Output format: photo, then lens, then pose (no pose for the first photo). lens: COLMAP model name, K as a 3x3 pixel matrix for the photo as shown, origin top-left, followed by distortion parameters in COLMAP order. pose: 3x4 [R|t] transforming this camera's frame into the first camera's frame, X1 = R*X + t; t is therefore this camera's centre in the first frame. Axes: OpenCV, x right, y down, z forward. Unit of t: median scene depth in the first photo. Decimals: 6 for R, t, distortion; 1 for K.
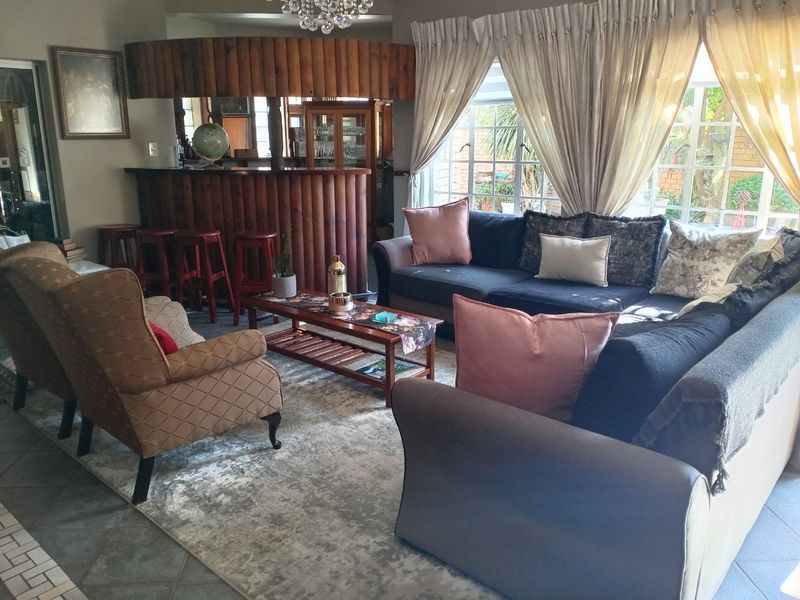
lens RADIAL K [[622.5, 0, 398.7], [0, 622.5, 300.7], [0, 0, 1]] dist [0.007863, -0.003423]
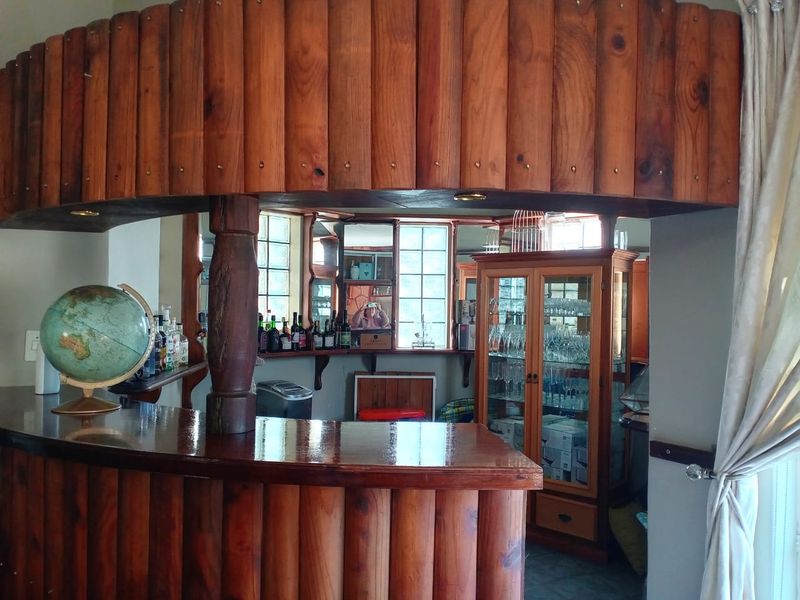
lens RADIAL K [[622.5, 0, 397.2], [0, 622.5, 299.5], [0, 0, 1]] dist [0.007863, -0.003423]
pose [[0.921129, 0.012077, -0.389070, -0.004402], [-0.115746, 0.962807, -0.244144, -0.208130], [0.371651, 0.269922, 0.888267, 0.744716]]
